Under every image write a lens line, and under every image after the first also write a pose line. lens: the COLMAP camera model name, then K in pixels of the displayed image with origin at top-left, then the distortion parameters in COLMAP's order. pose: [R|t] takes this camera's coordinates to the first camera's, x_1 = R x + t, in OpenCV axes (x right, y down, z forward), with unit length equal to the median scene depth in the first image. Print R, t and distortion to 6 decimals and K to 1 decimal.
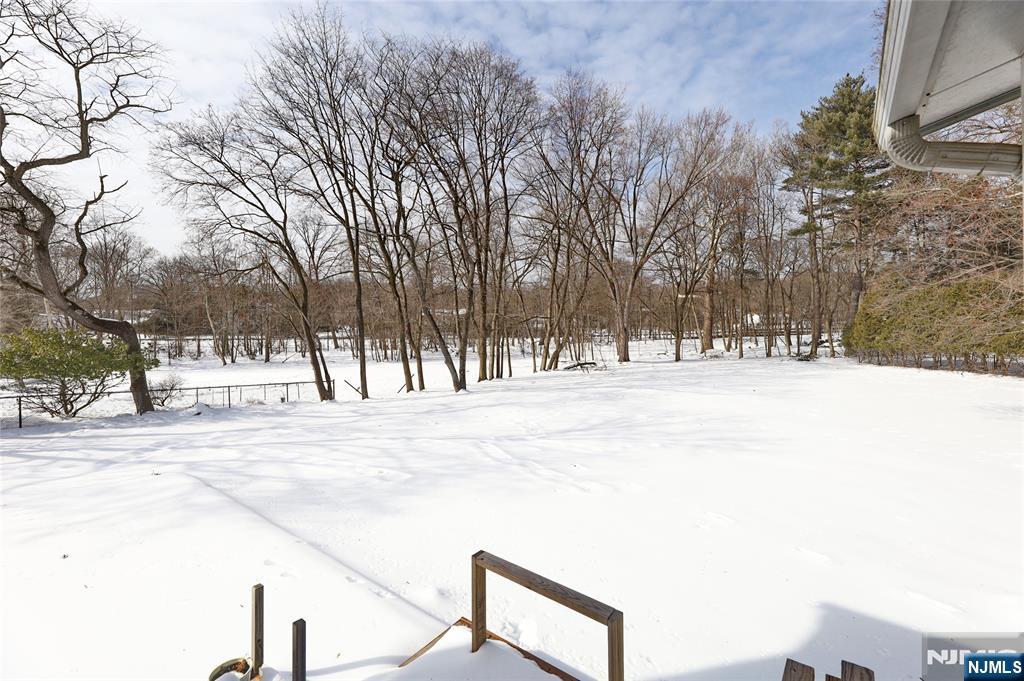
lens RADIAL K [[423.8, 0, 517.9], [0, 423.8, 334.3], [0, 0, 1]] dist [-0.001352, -0.000207]
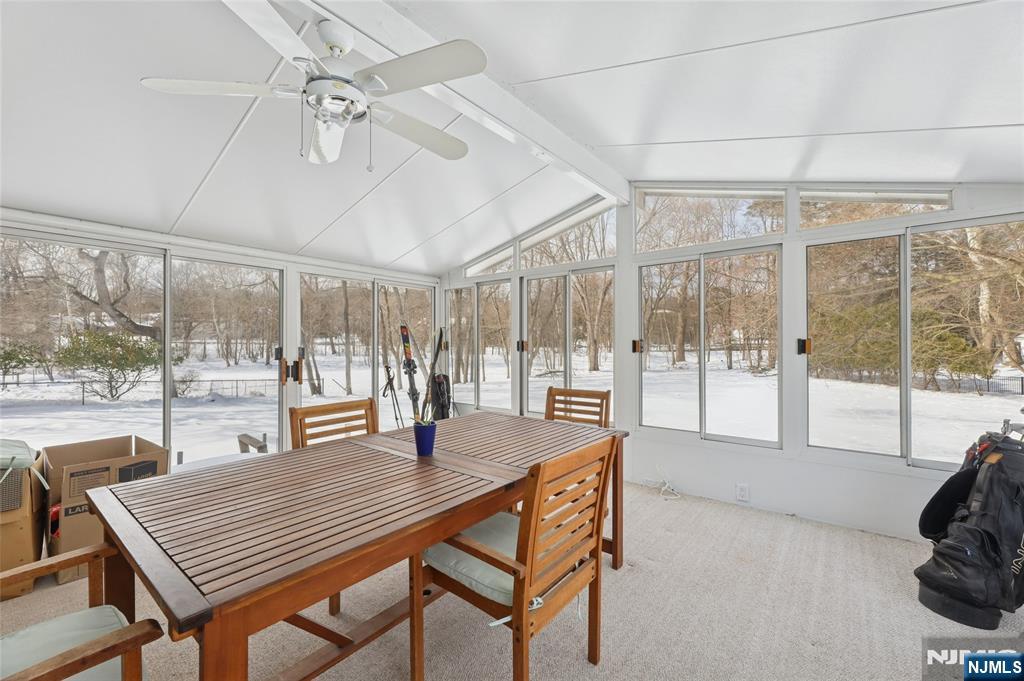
lens RADIAL K [[414.8, 0, 512.0], [0, 414.8, 340.5], [0, 0, 1]] dist [0.003263, 0.000146]
pose [[0.999792, 0.020074, -0.003653, 0.062303], [-0.020105, 0.999760, -0.008652, -0.000161], [0.003479, 0.008724, 0.999956, -0.106311]]
